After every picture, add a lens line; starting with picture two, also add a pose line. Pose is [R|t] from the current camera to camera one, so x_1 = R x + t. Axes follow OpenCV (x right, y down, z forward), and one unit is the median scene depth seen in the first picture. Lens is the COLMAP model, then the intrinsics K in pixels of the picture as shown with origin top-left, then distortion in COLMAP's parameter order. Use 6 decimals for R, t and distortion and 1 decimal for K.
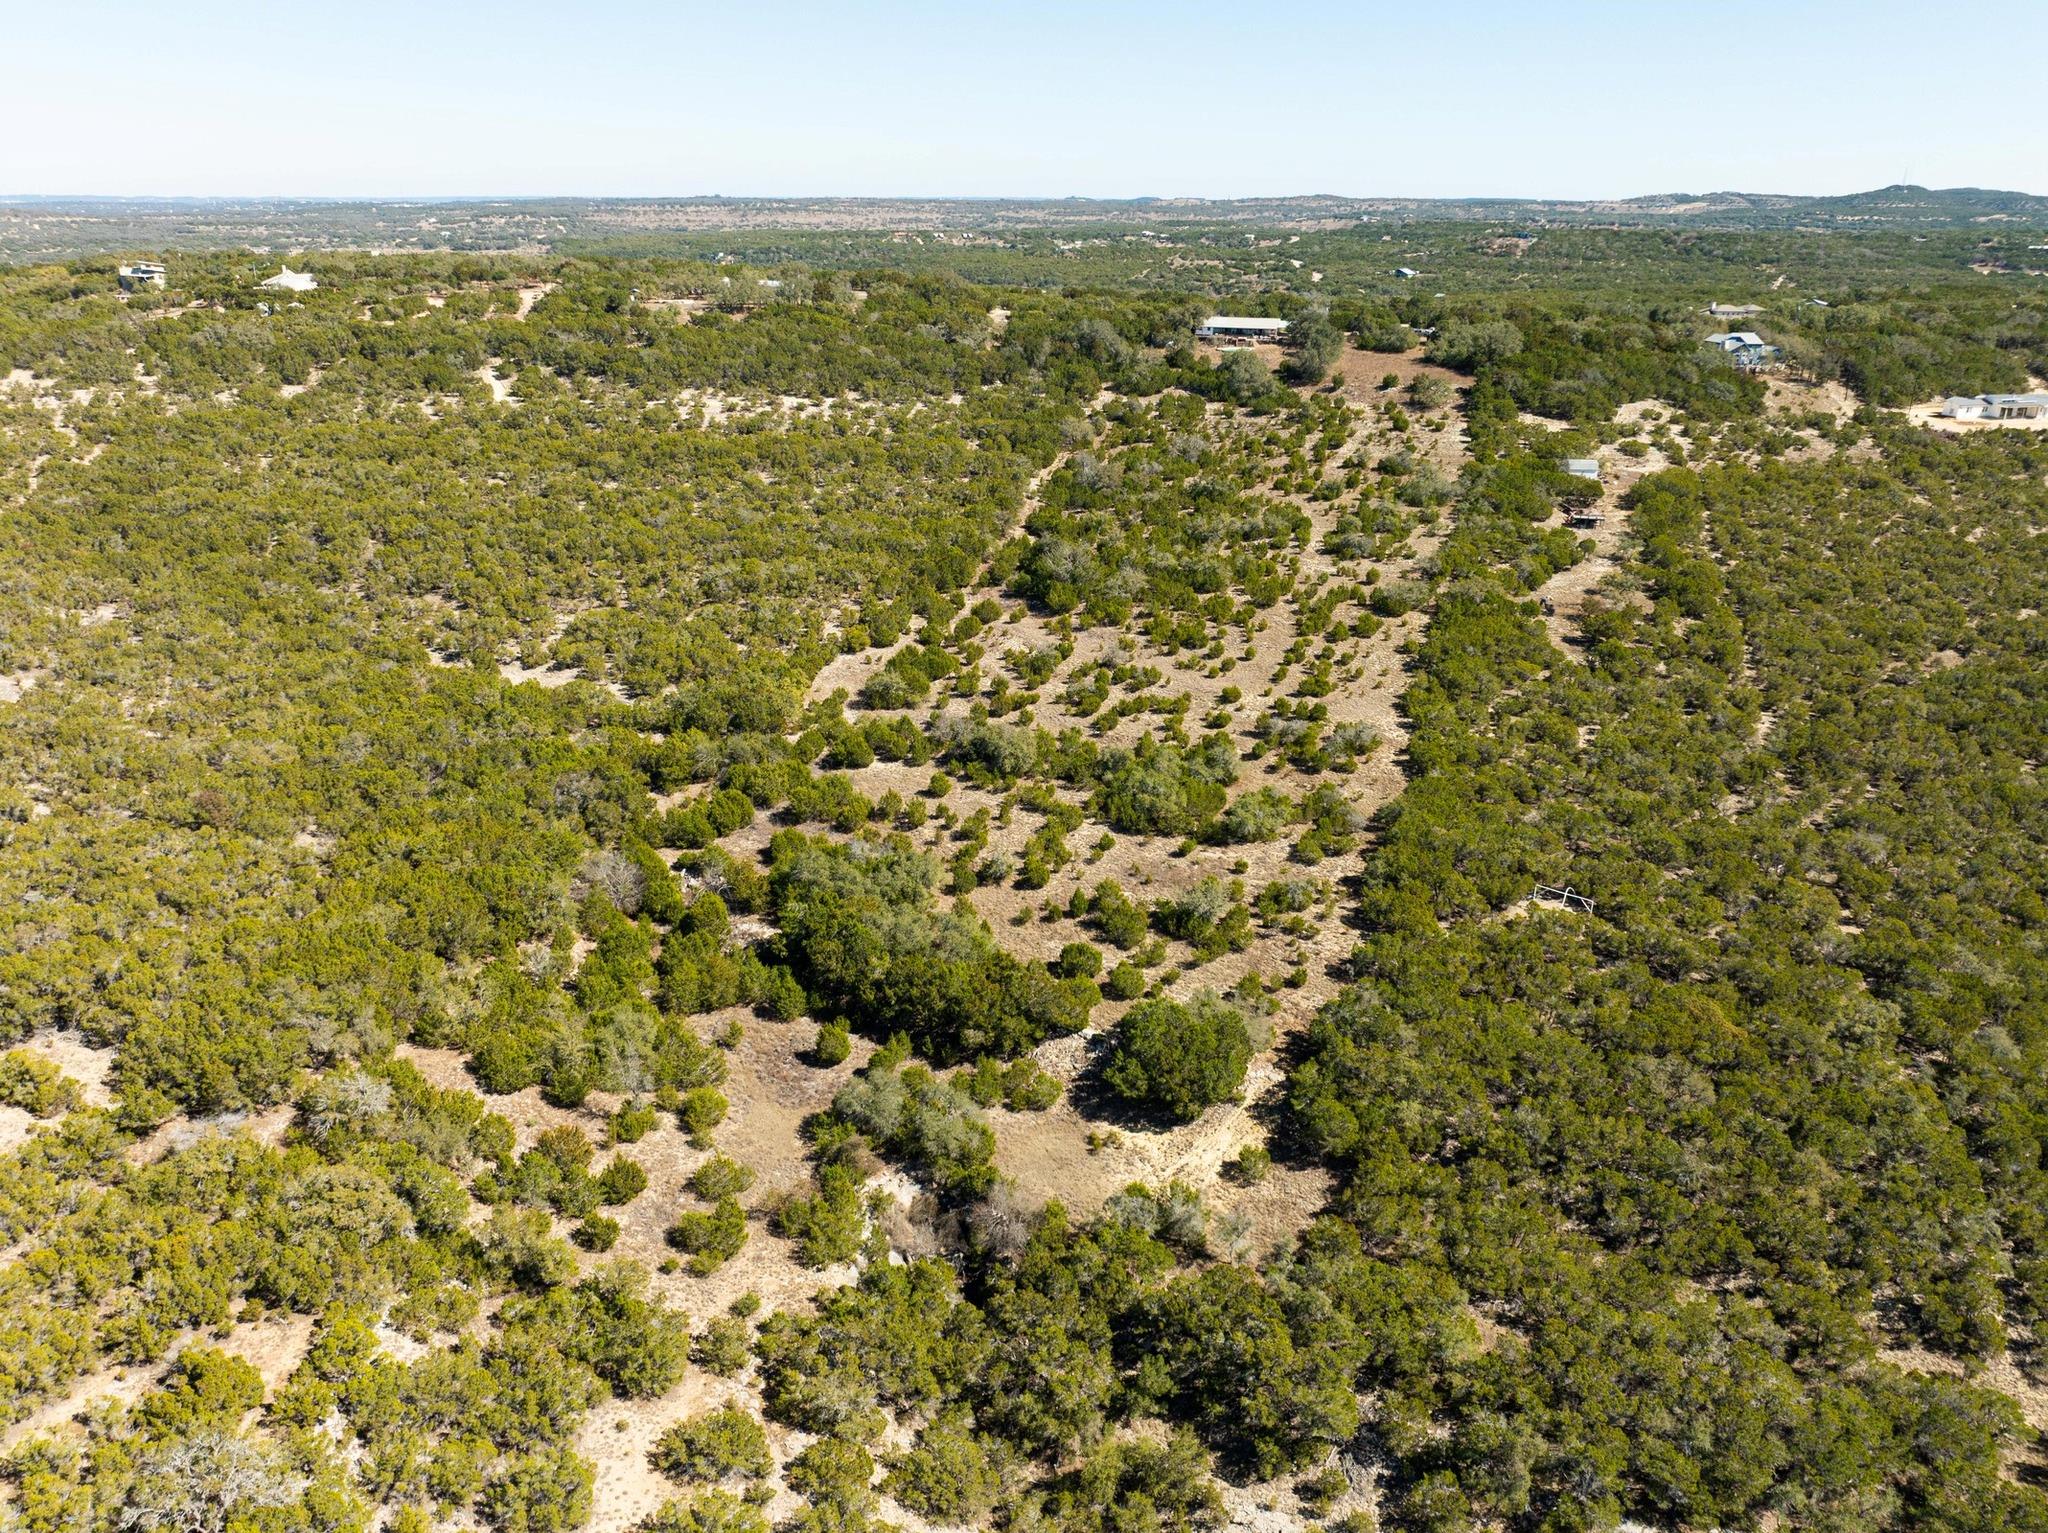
lens RADIAL K [[1521.5, 0, 1023.7], [0, 1521.5, 707.3], [0, 0, 1]] dist [-0.006164, 0.001600]
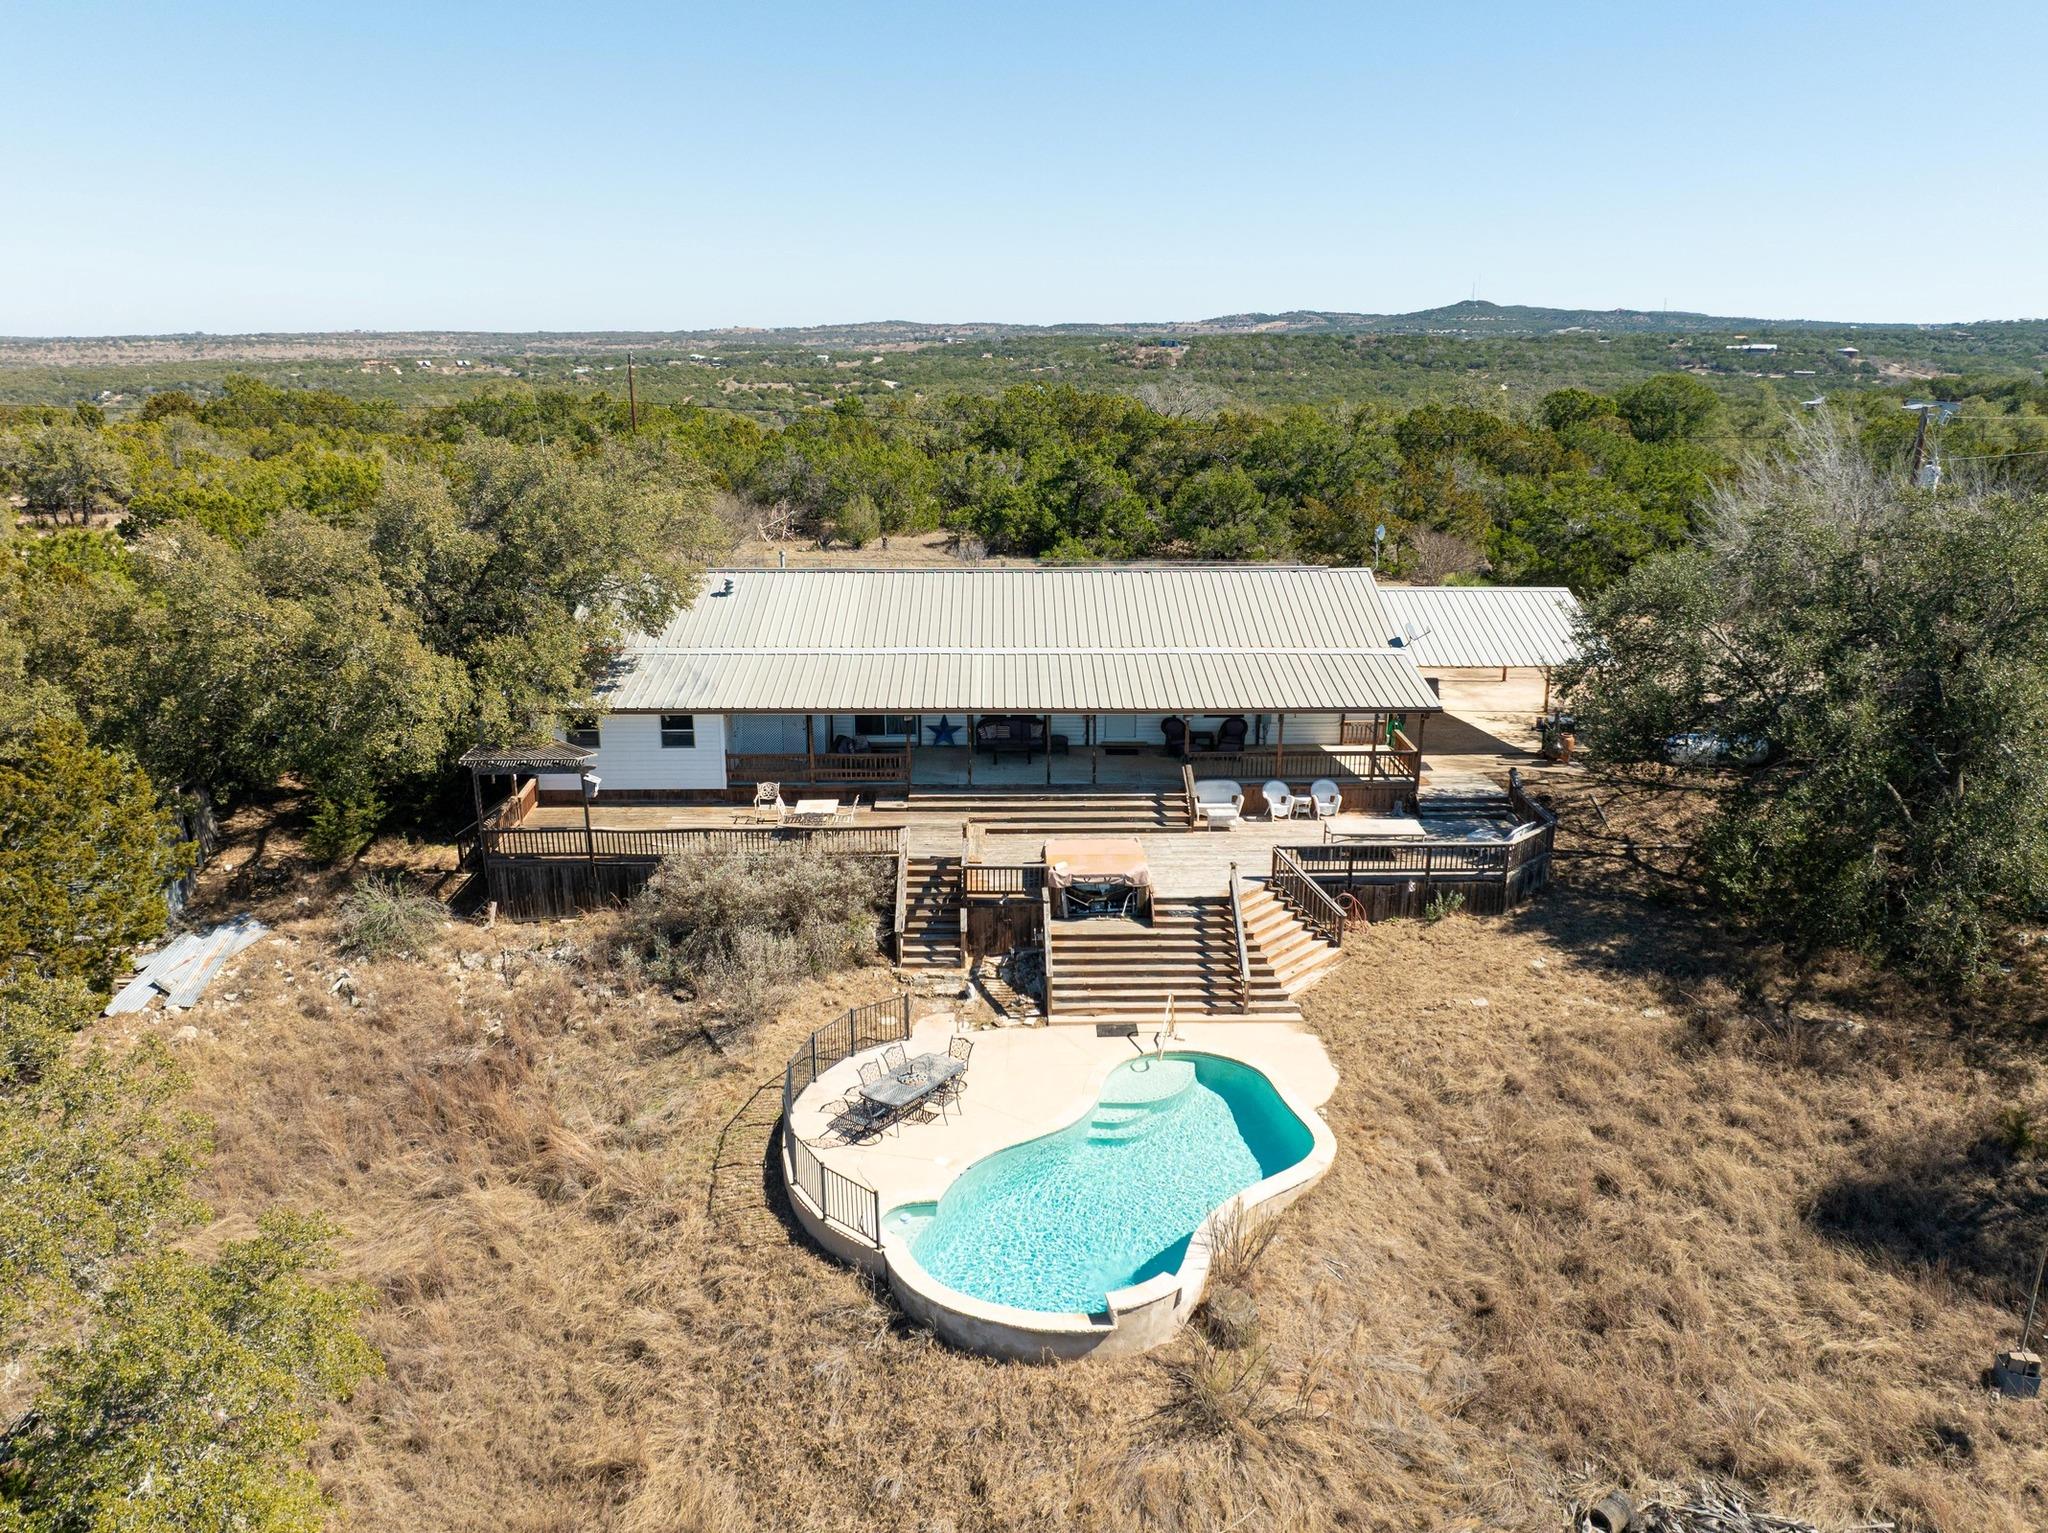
lens RADIAL K [[1521.5, 0, 1023.7], [0, 1521.5, 707.3], [0, 0, 1]] dist [-0.006164, 0.001600]
pose [[0.962885, -0.075197, 0.259225, 0.171173], [0.096706, 0.992761, -0.071227, -0.350124], [-0.251992, 0.093652, 0.963187, 1.313903]]
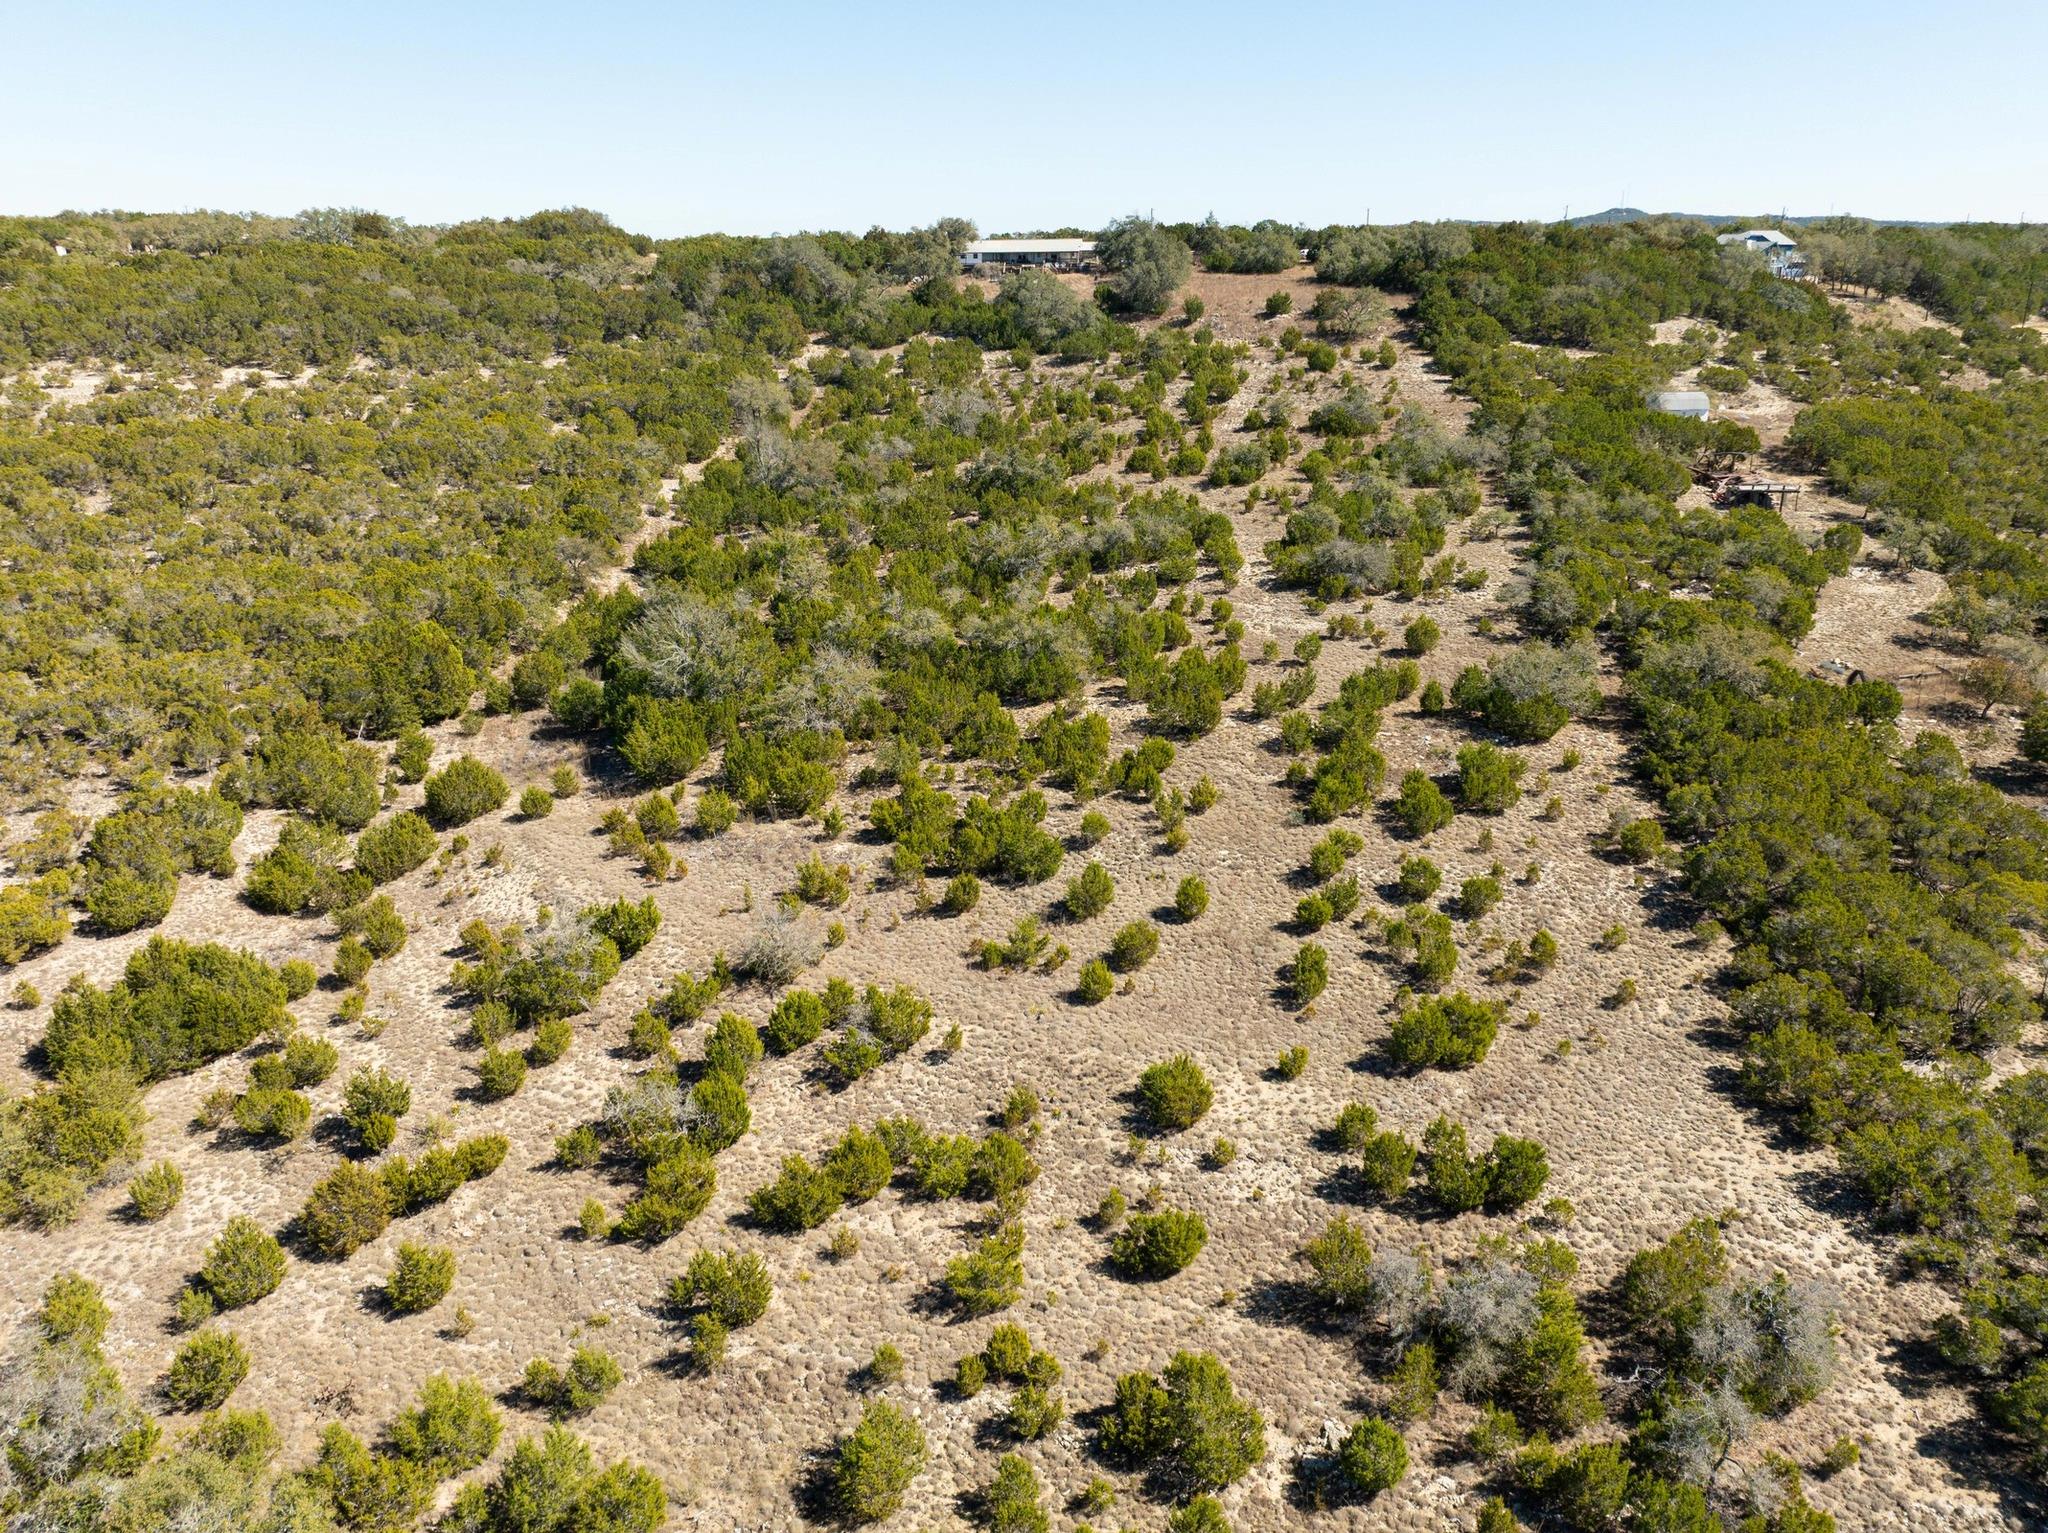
lens RADIAL K [[1521.5, 0, 1023.7], [0, 1521.5, 707.3], [0, 0, 1]] dist [-0.006164, 0.001600]
pose [[0.987486, -0.067817, 0.142382, 0.053478], [0.072495, 0.996978, -0.027927, -0.055155], [-0.140058, 0.037900, 0.989418, 0.528732]]
